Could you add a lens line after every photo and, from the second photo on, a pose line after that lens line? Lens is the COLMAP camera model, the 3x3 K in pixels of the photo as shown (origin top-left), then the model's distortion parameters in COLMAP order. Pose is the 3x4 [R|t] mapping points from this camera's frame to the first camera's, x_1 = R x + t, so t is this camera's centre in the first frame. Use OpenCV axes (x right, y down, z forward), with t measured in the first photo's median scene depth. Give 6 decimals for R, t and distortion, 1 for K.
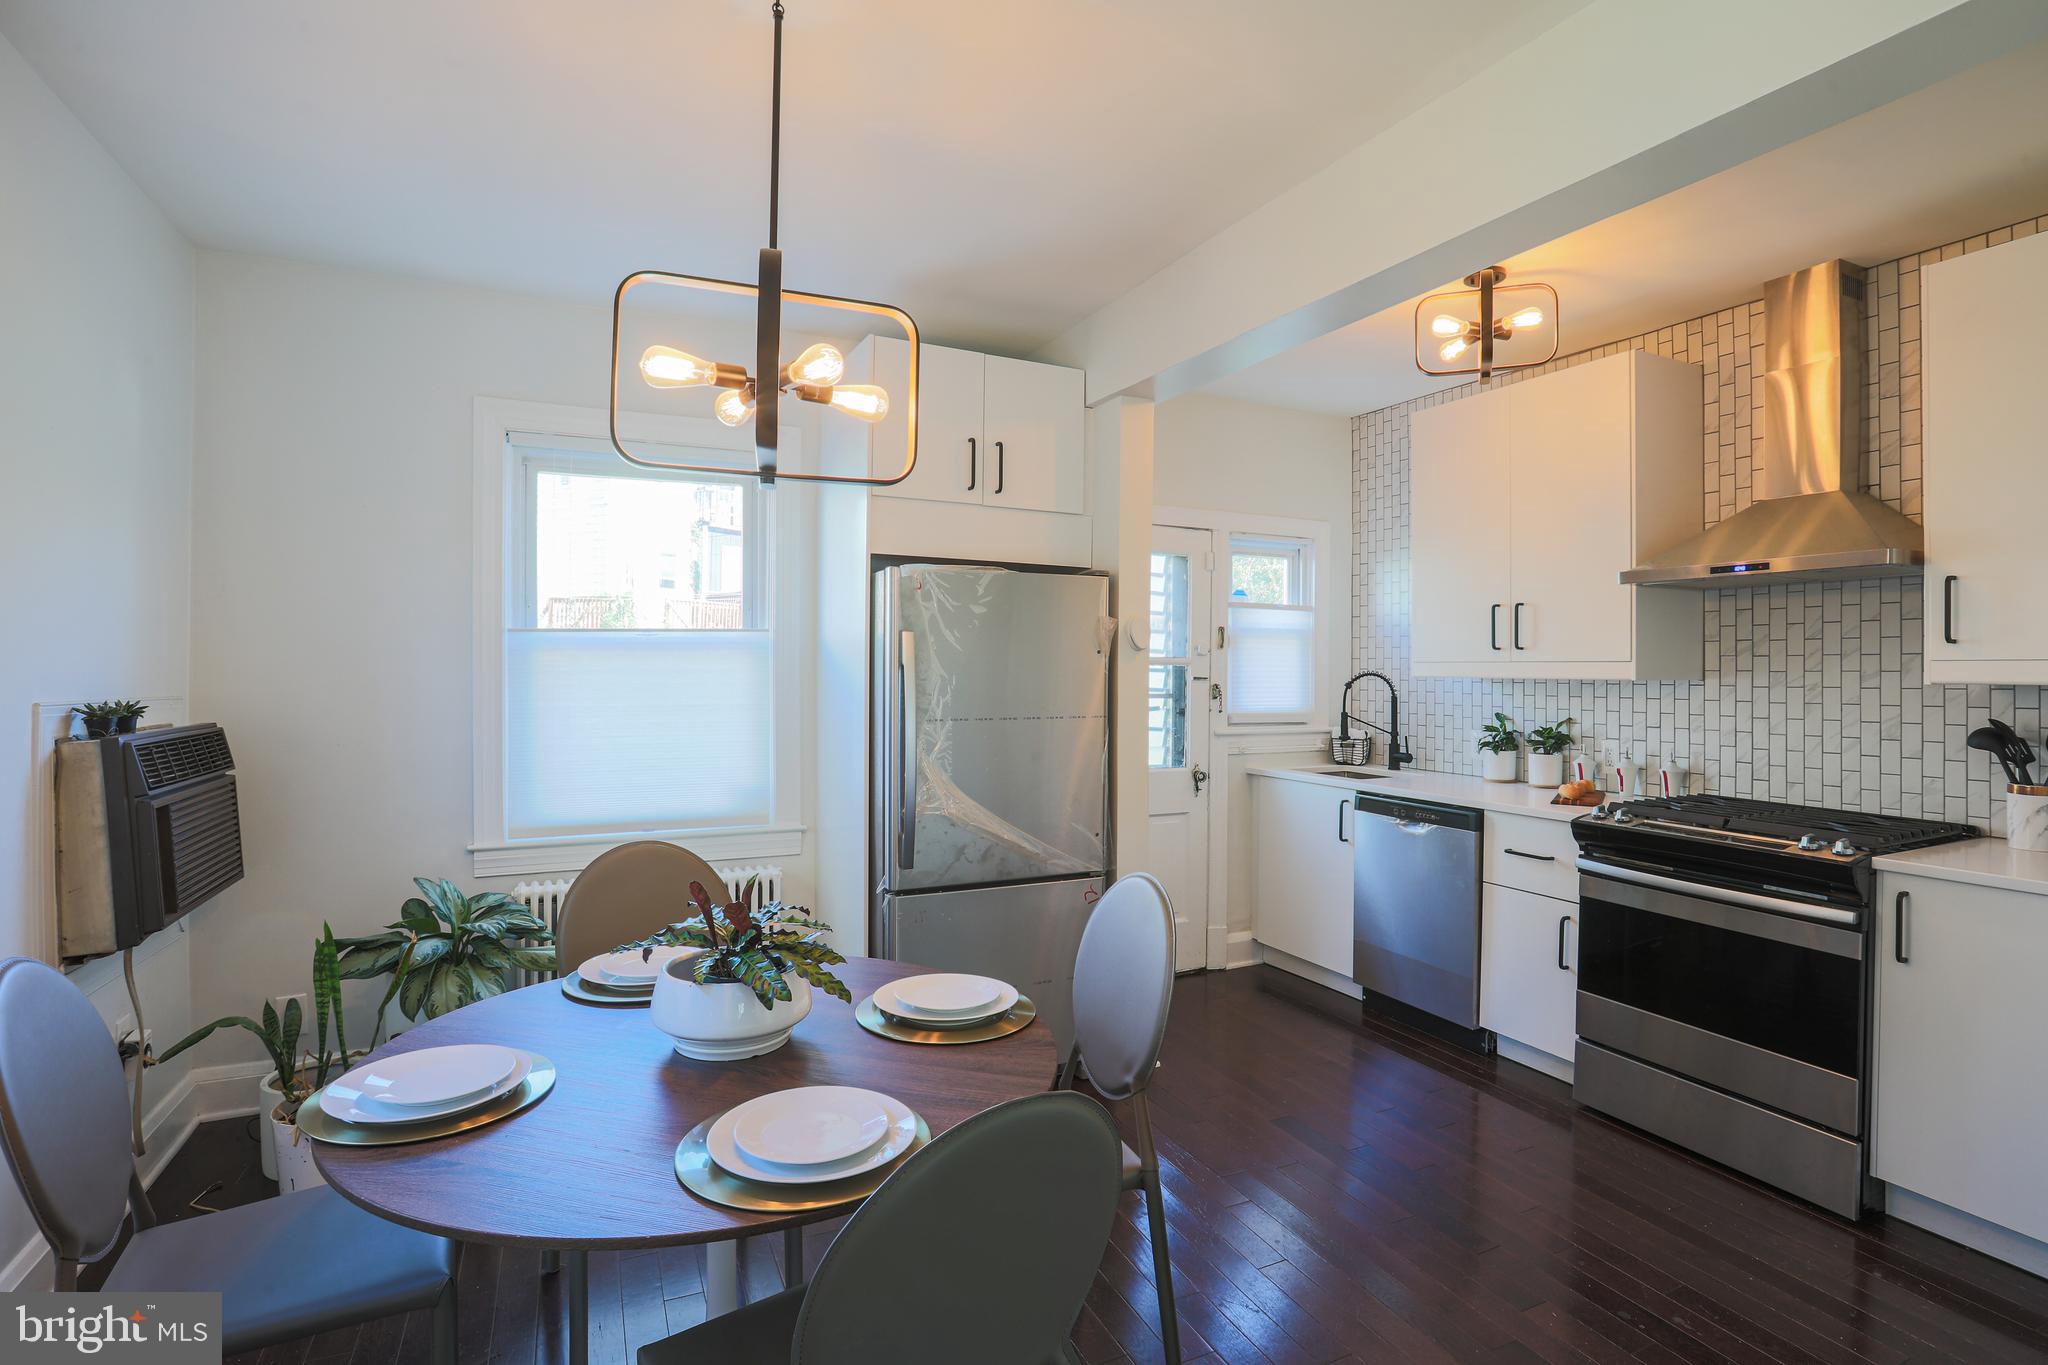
lens RADIAL K [[1029.2, 0, 1037.7], [0, 1029.2, 668.8], [0, 0, 1]] dist [-0.046222, 0.026539]
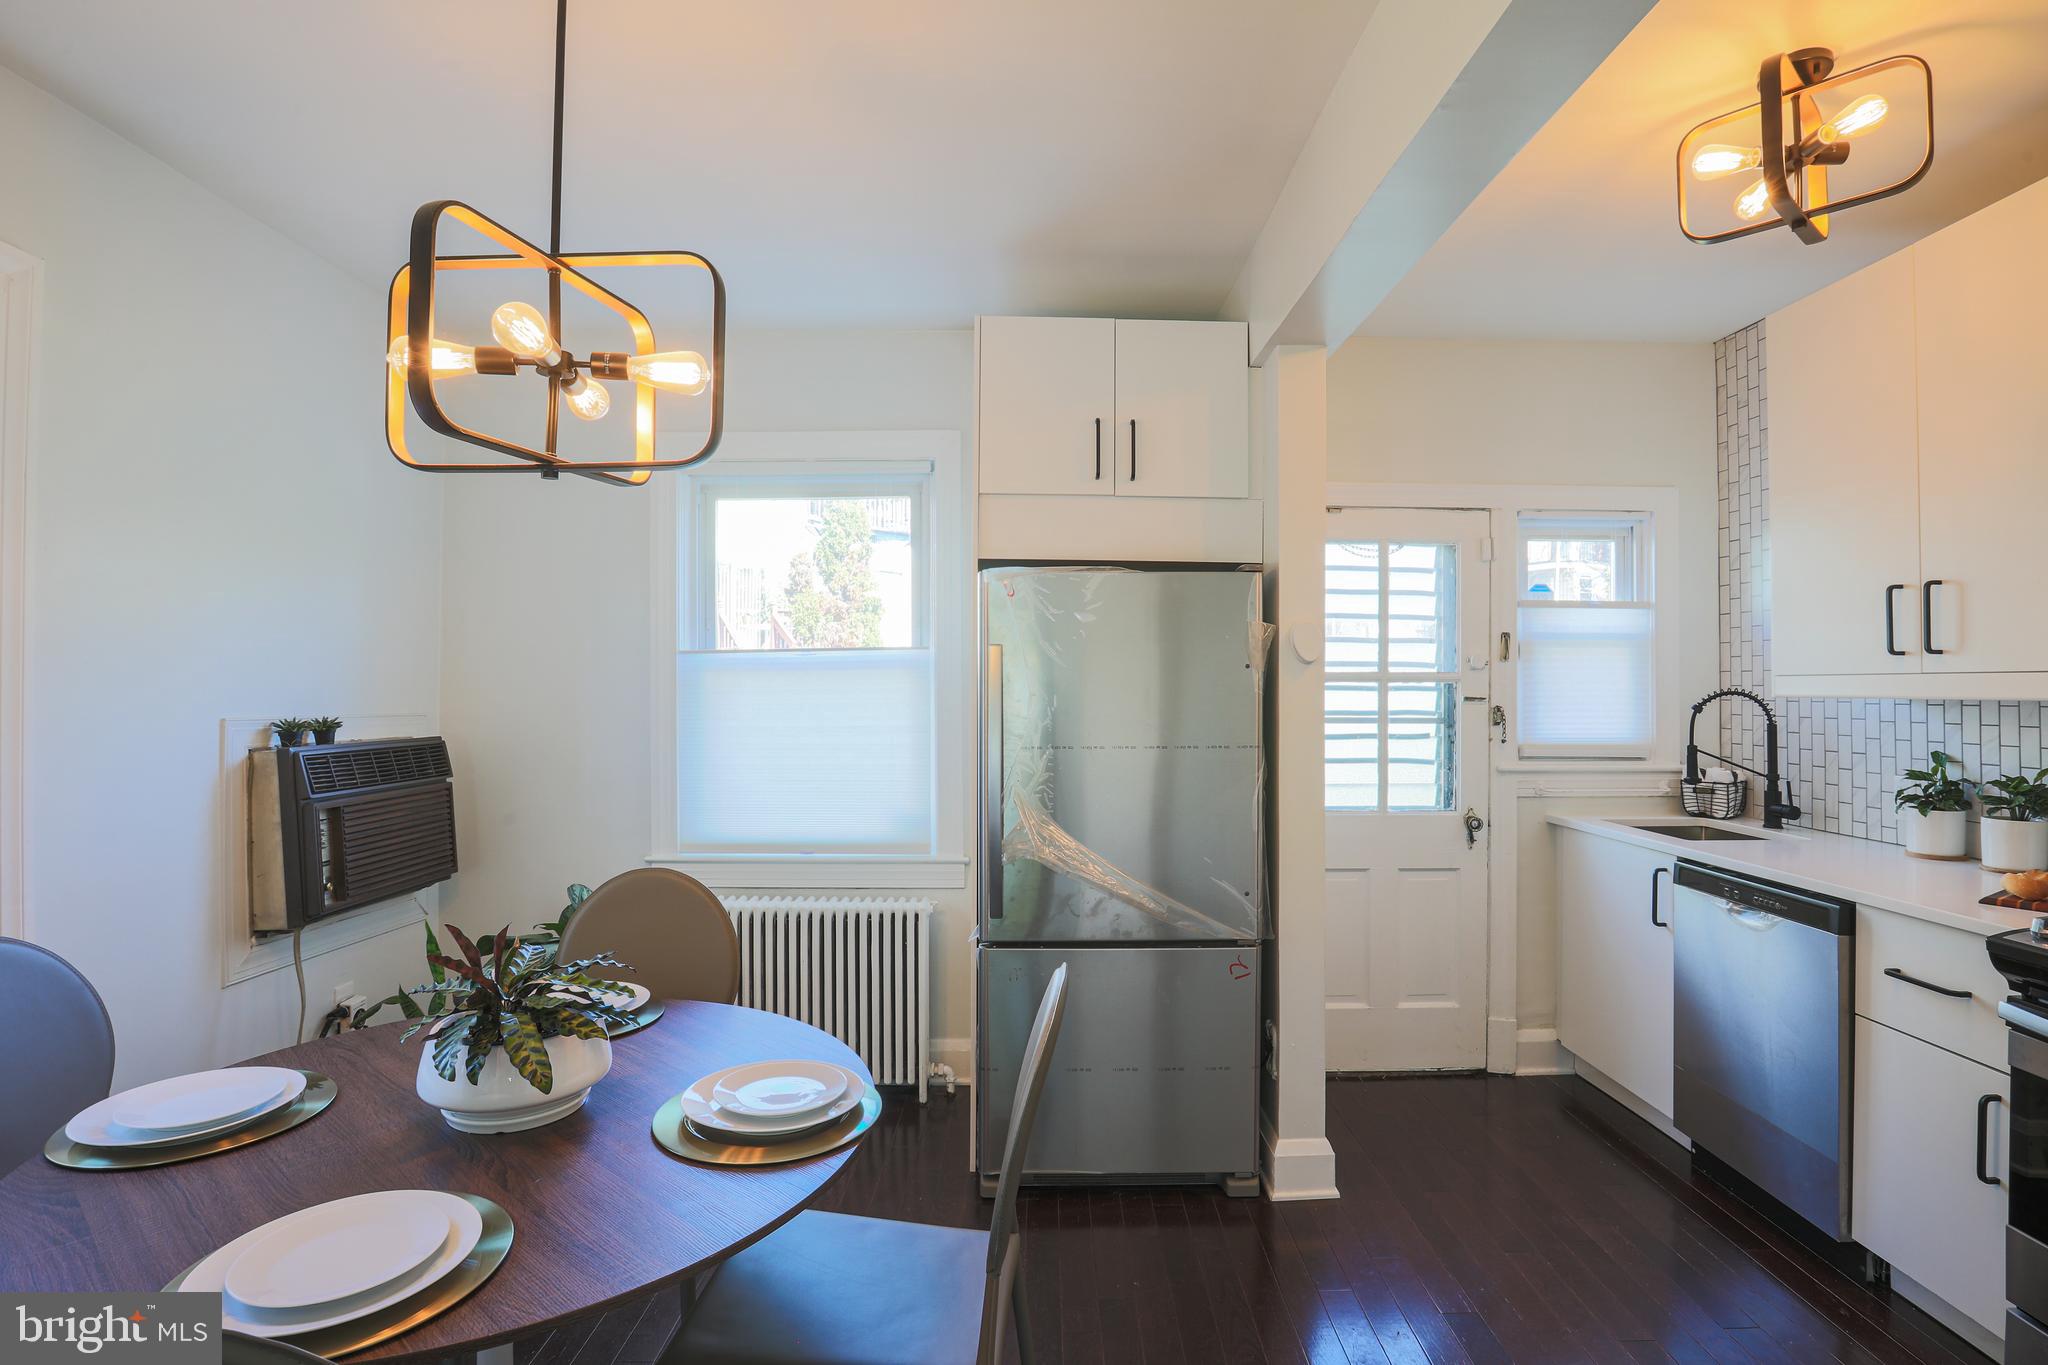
lens RADIAL K [[1017.0, 0, 1021.8], [0, 1017.0, 676.0], [0, 0, 1]] dist [-0.038620, 0.012396]
pose [[0.902421, -0.008600, -0.430771, 0.200104], [0.003330, 0.999910, -0.012987, 0.001033], [0.430844, 0.010285, 0.902368, 0.173753]]
